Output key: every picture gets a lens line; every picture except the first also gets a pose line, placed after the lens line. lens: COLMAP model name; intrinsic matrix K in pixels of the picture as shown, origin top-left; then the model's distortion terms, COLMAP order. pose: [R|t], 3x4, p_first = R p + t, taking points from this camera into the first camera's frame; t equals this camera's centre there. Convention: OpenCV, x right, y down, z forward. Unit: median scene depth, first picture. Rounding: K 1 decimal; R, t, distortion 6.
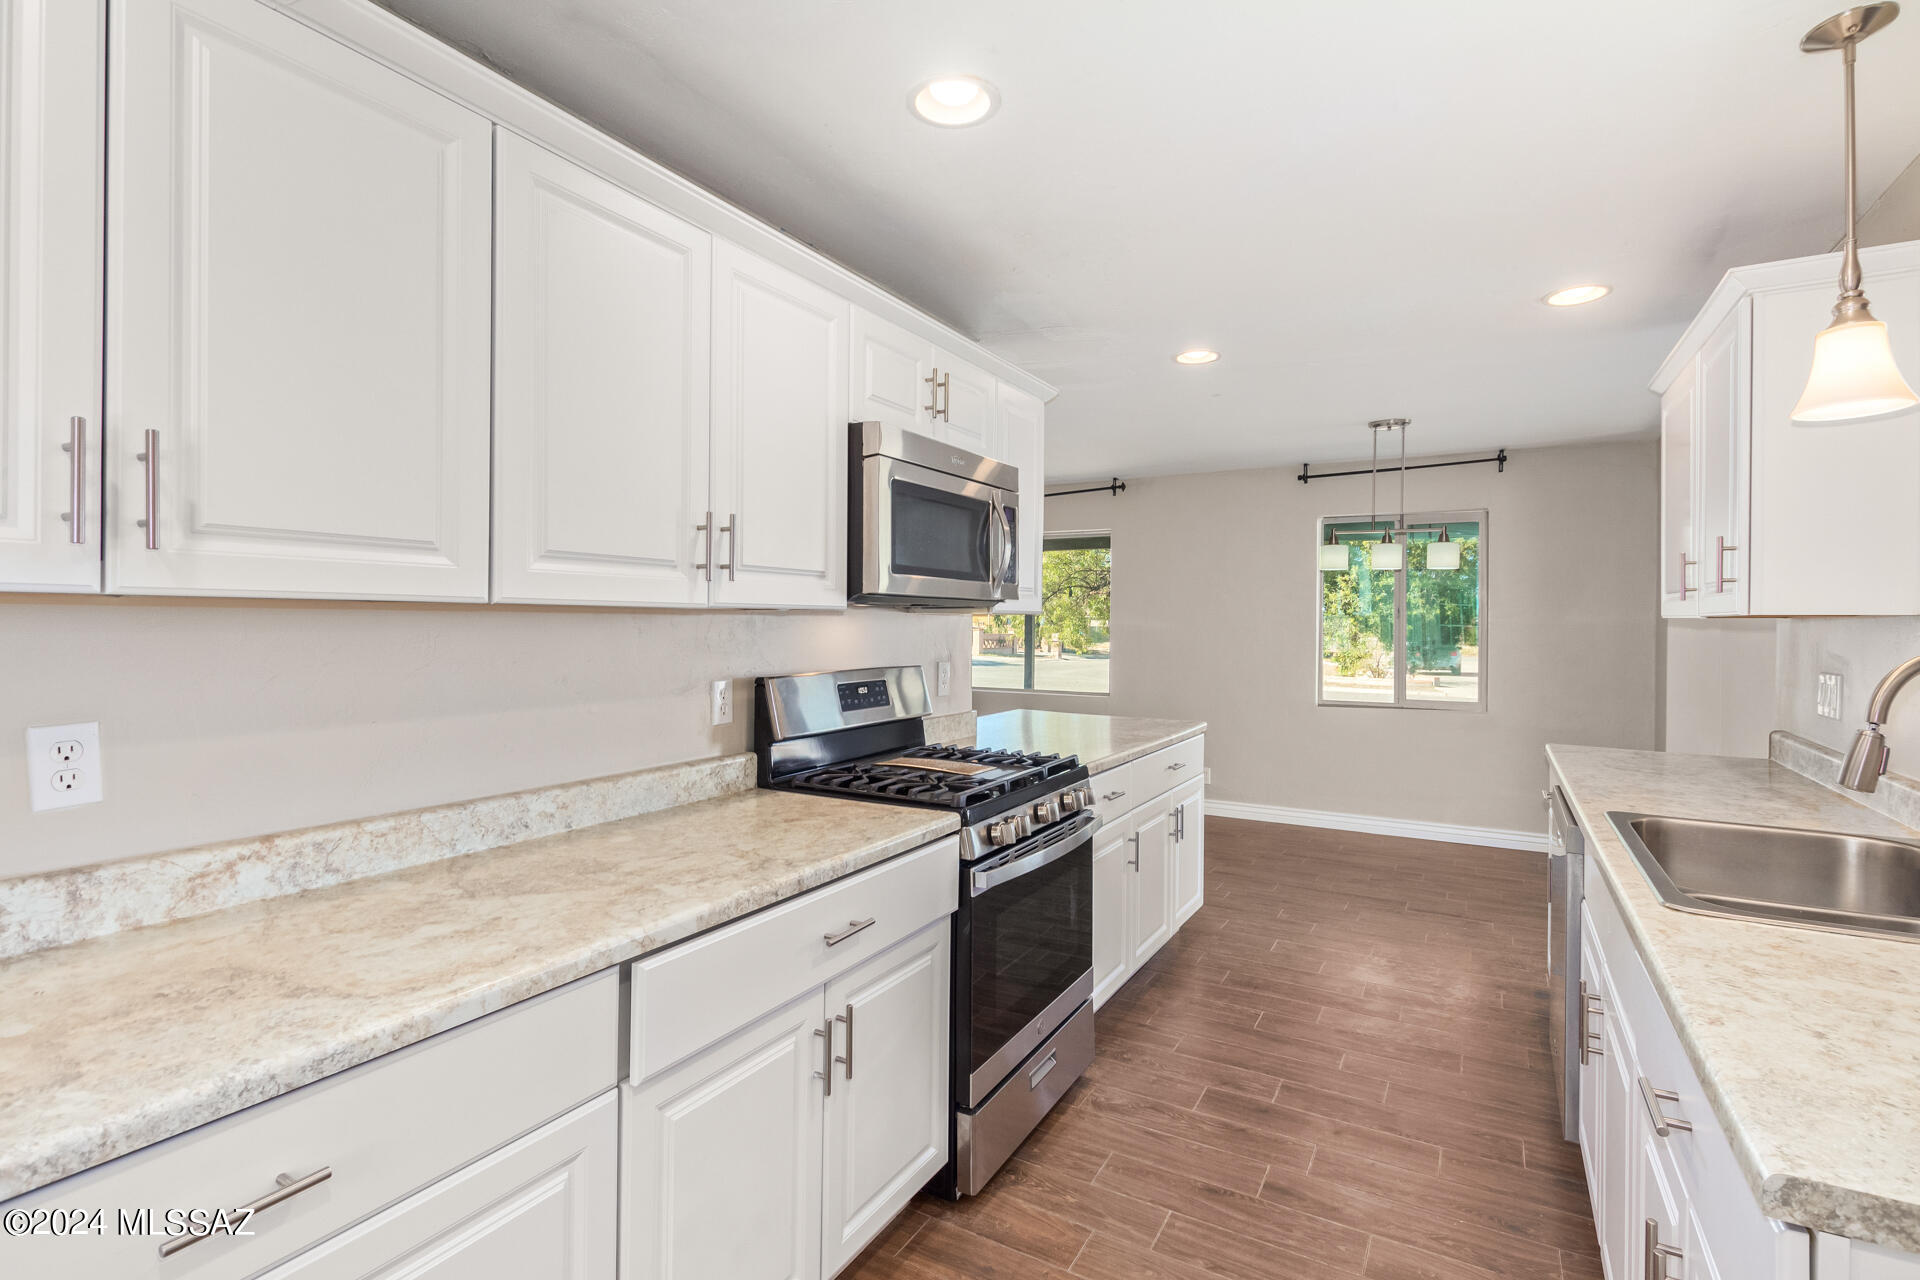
lens RADIAL K [[900.8, 0, 958.1], [0, 900.8, 623.7], [0, 0, 1]] dist [0.001183, 0.000094]
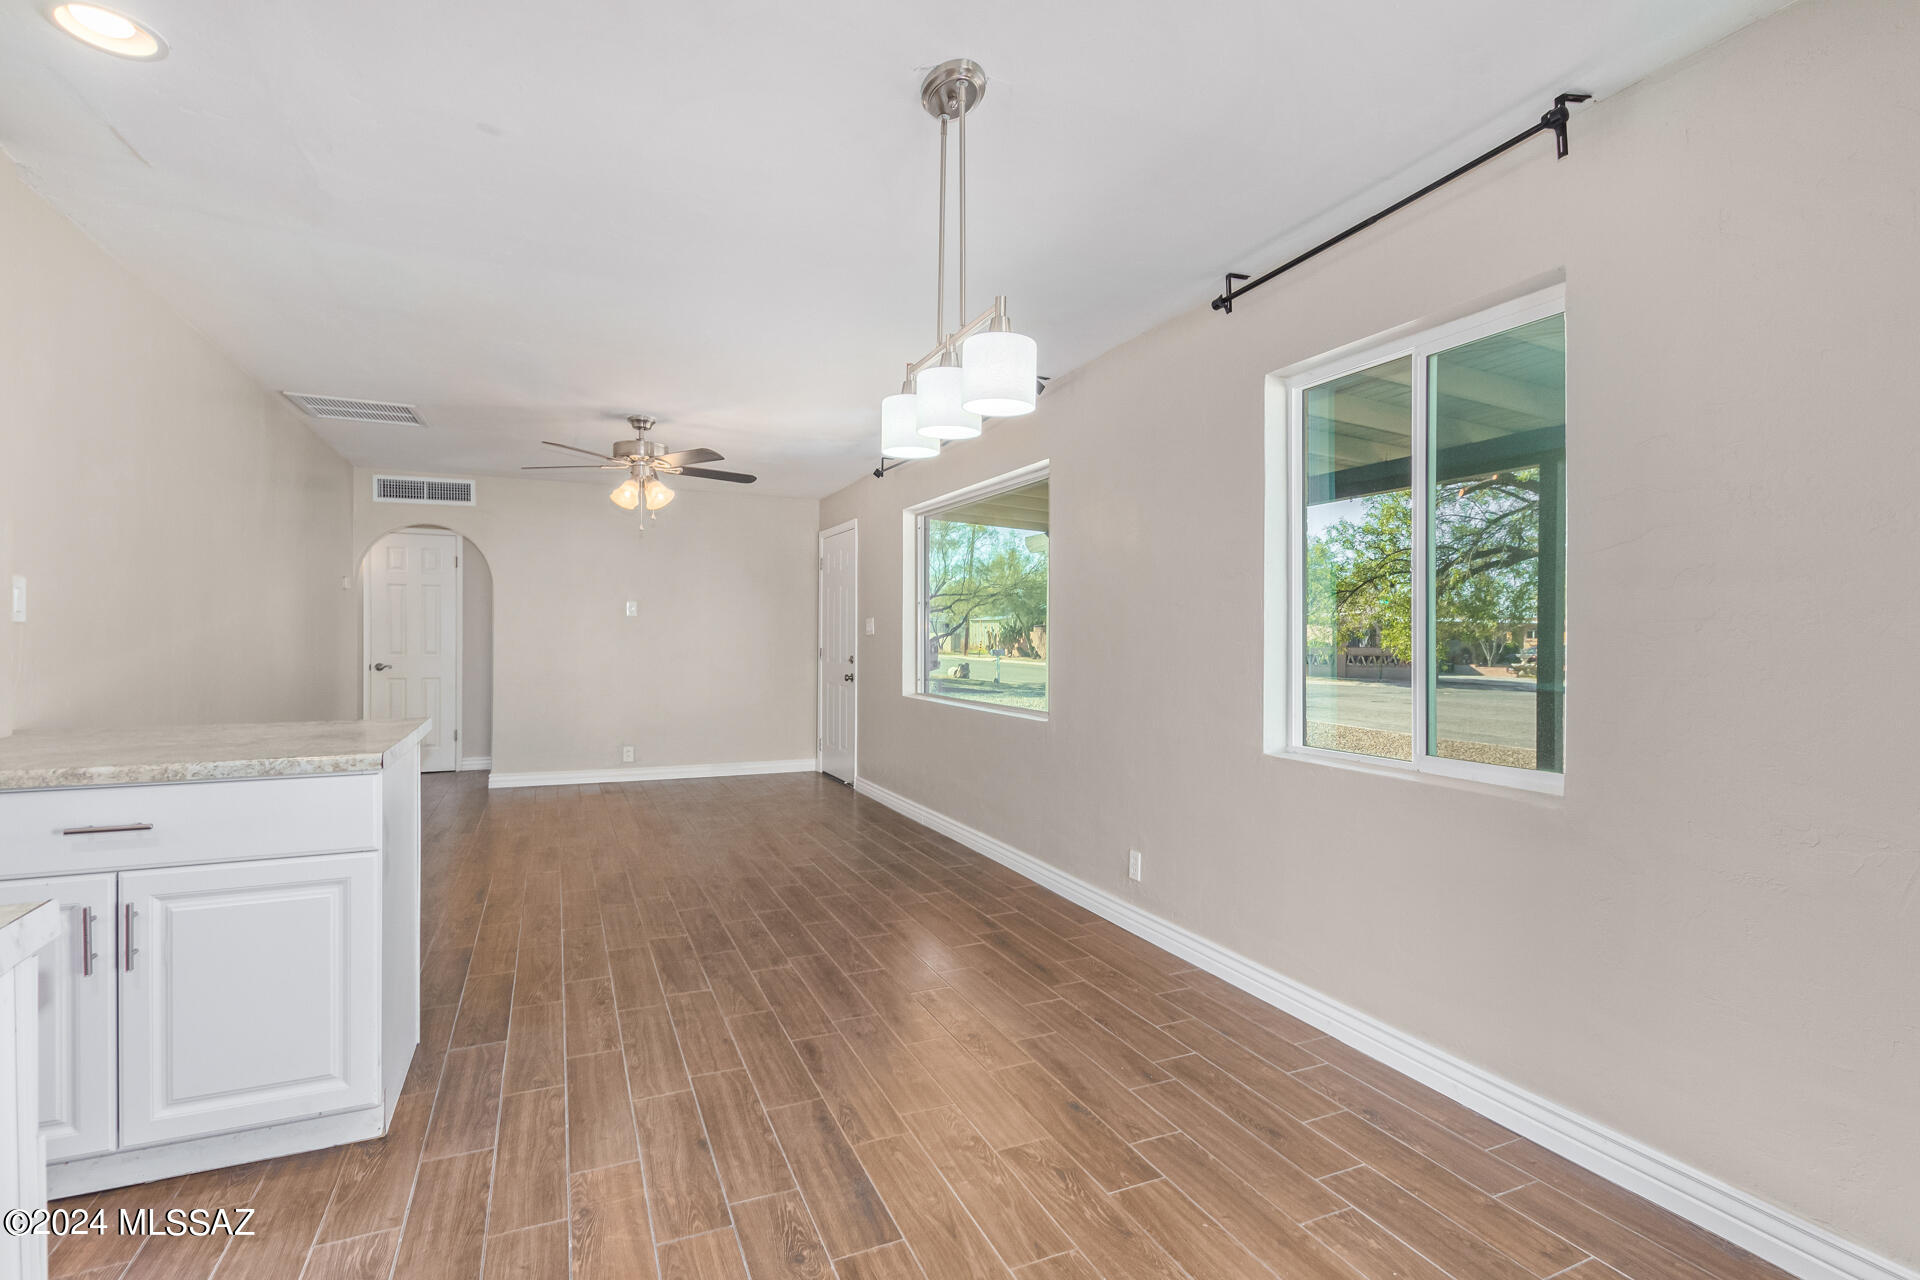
lens RADIAL K [[907.1, 0, 960.0], [0, 907.1, 640.0], [0, 0, 1]] dist [0.000668, 0.000121]
pose [[0.814460, 0.003418, -0.580210, 0.618018], [-0.003356, 0.999994, 0.001180, 0.030091], [0.580210, 0.000986, 0.814466, 0.556164]]
